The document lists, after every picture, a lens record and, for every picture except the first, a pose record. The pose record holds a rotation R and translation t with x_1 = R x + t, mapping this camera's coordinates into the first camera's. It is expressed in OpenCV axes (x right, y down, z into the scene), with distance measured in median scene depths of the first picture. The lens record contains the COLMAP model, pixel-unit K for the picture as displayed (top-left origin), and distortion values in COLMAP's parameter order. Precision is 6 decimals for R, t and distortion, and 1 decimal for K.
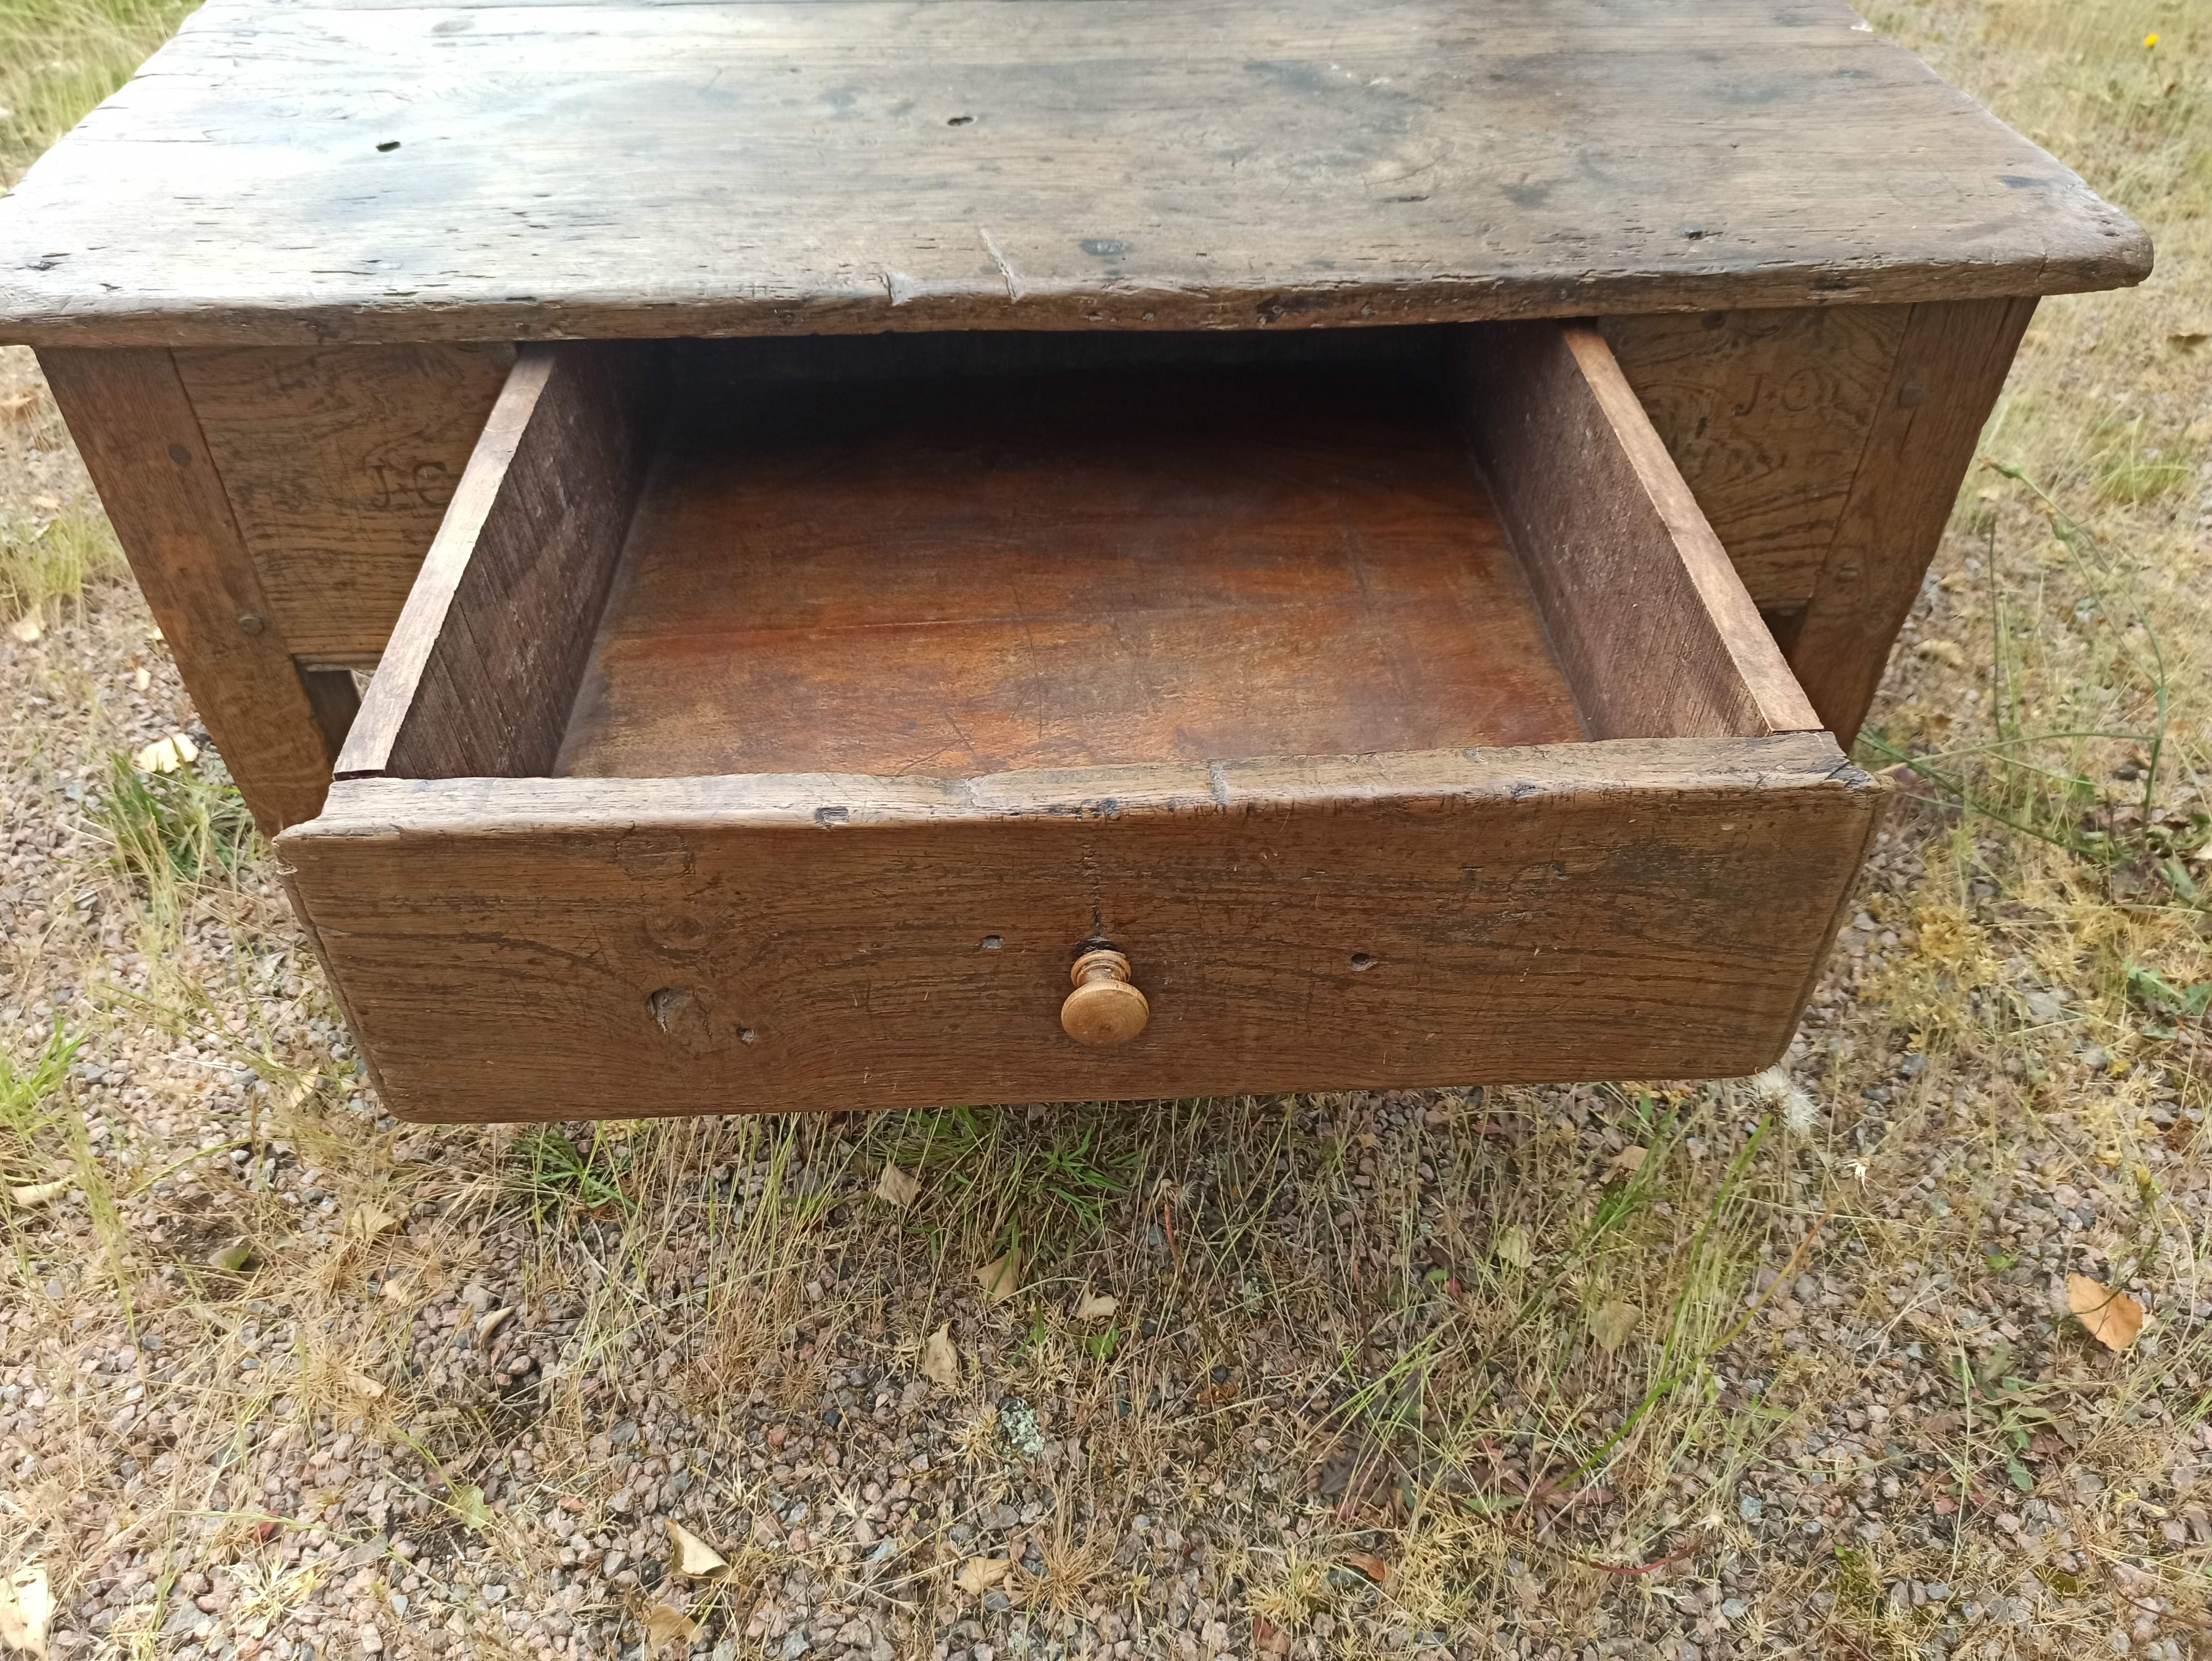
lens RADIAL K [[1639.3, 0, 1124.7], [0, 1639.3, 826.4], [0, 0, 1]] dist [0.039846, -0.046466]
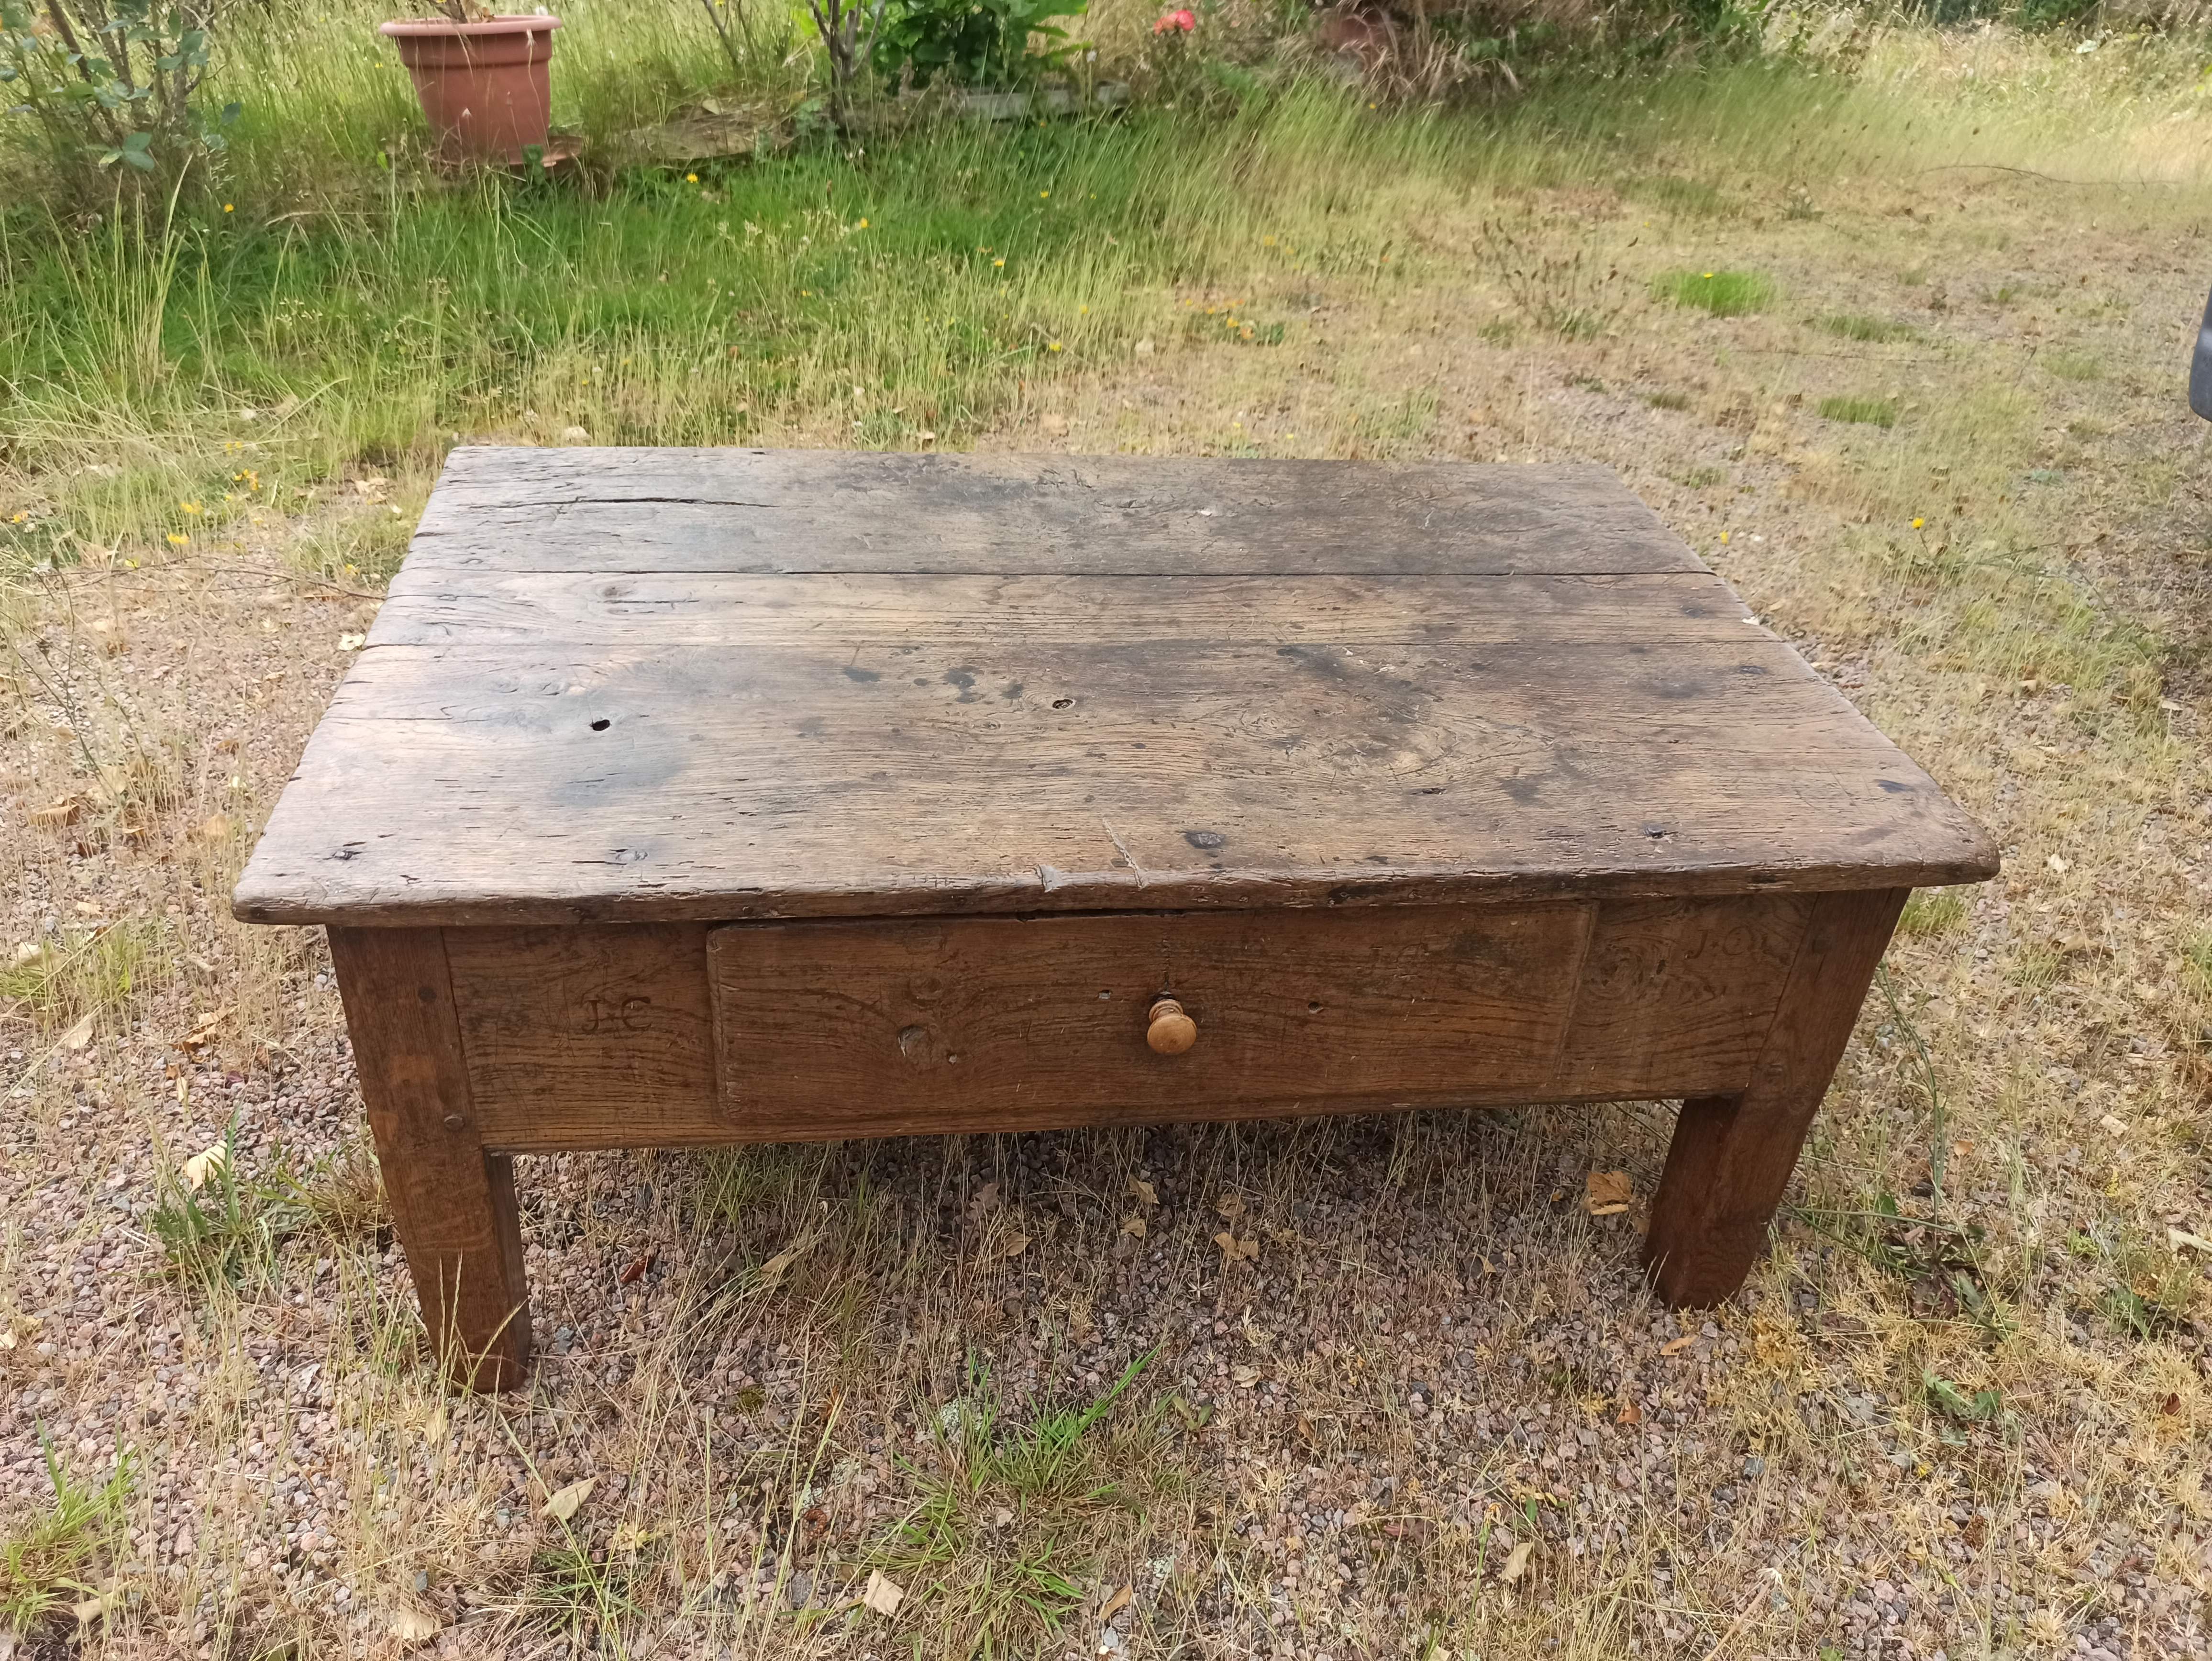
lens RADIAL K [[1639.3, 0, 1108.4], [0, 1639.3, 807.1], [0, 0, 1]] dist [0.039846, -0.046466]
pose [[0.996787, 0.014736, 0.078727, -0.177191], [-0.001068, 0.985287, -0.170902, -0.153835], [-0.080087, 0.170269, 0.982138, -0.224674]]
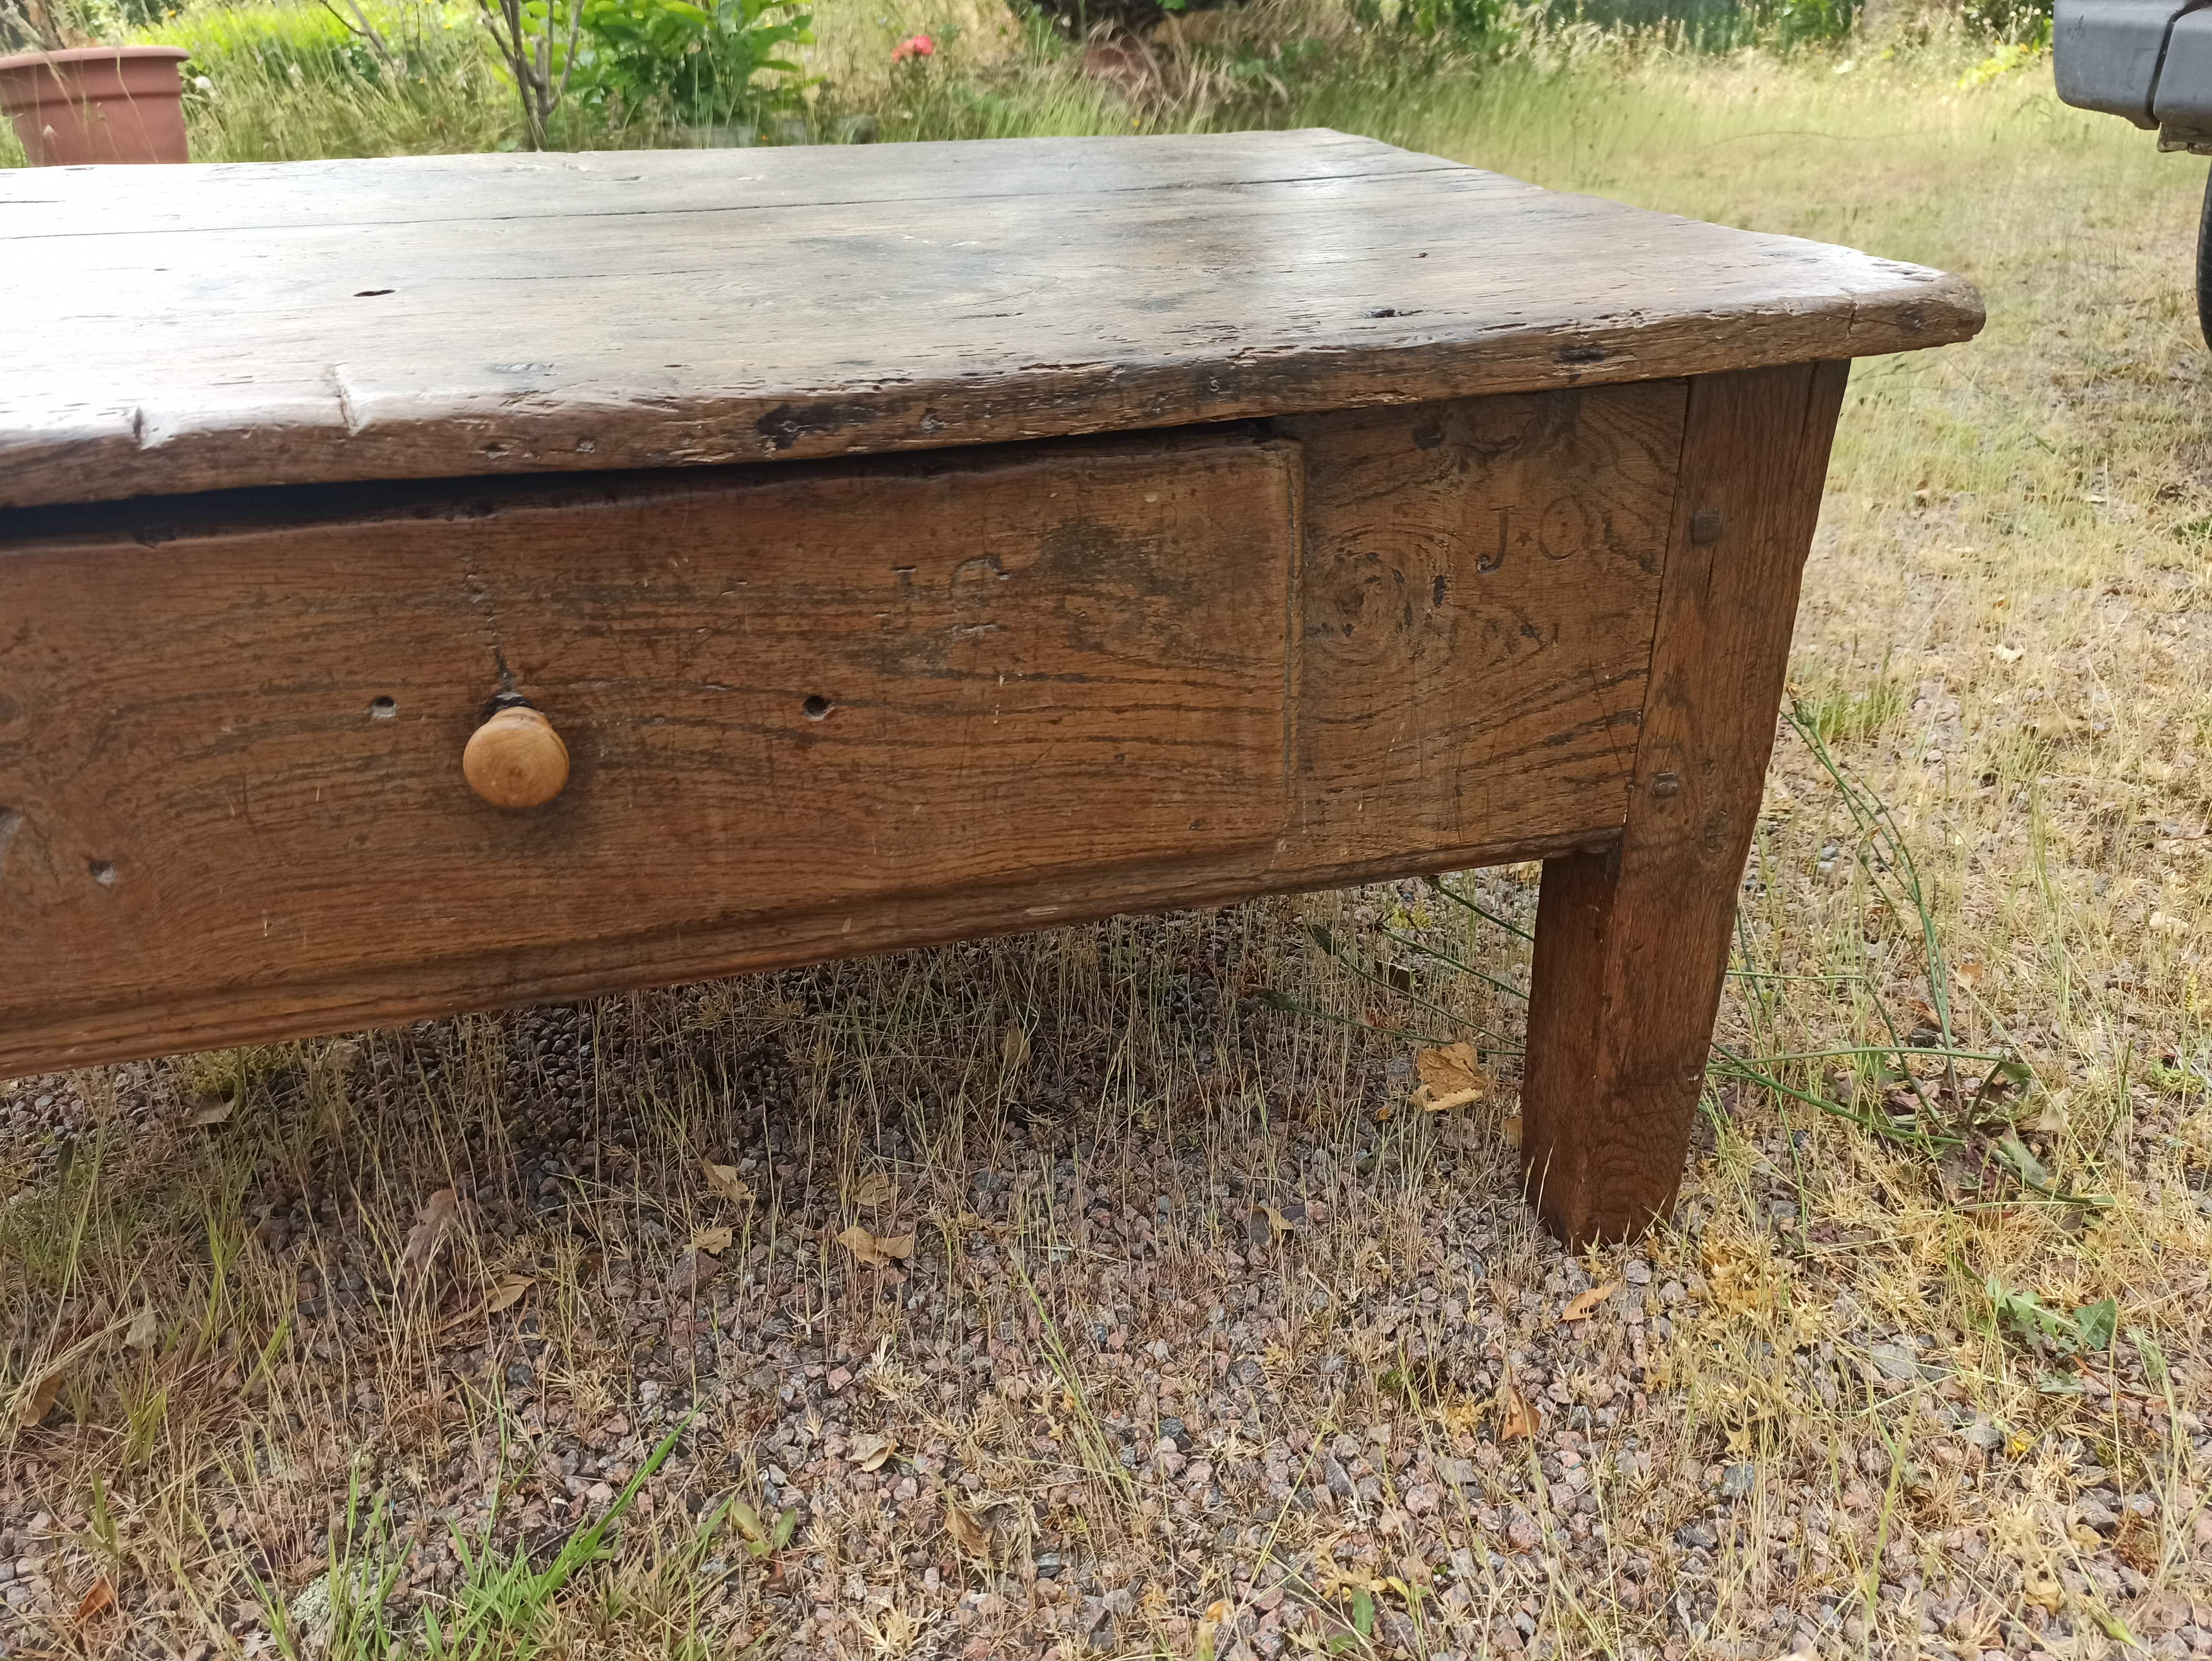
lens RADIAL K [[1639.3, 0, 1121.0], [0, 1639.3, 815.9], [0, 0, 1]] dist [0.039846, -0.046466]
pose [[0.984894, -0.097125, 0.143353, 0.106072], [0.132038, 0.956845, -0.258870, 0.018675], [-0.112024, 0.273887, 0.955215, 0.378149]]
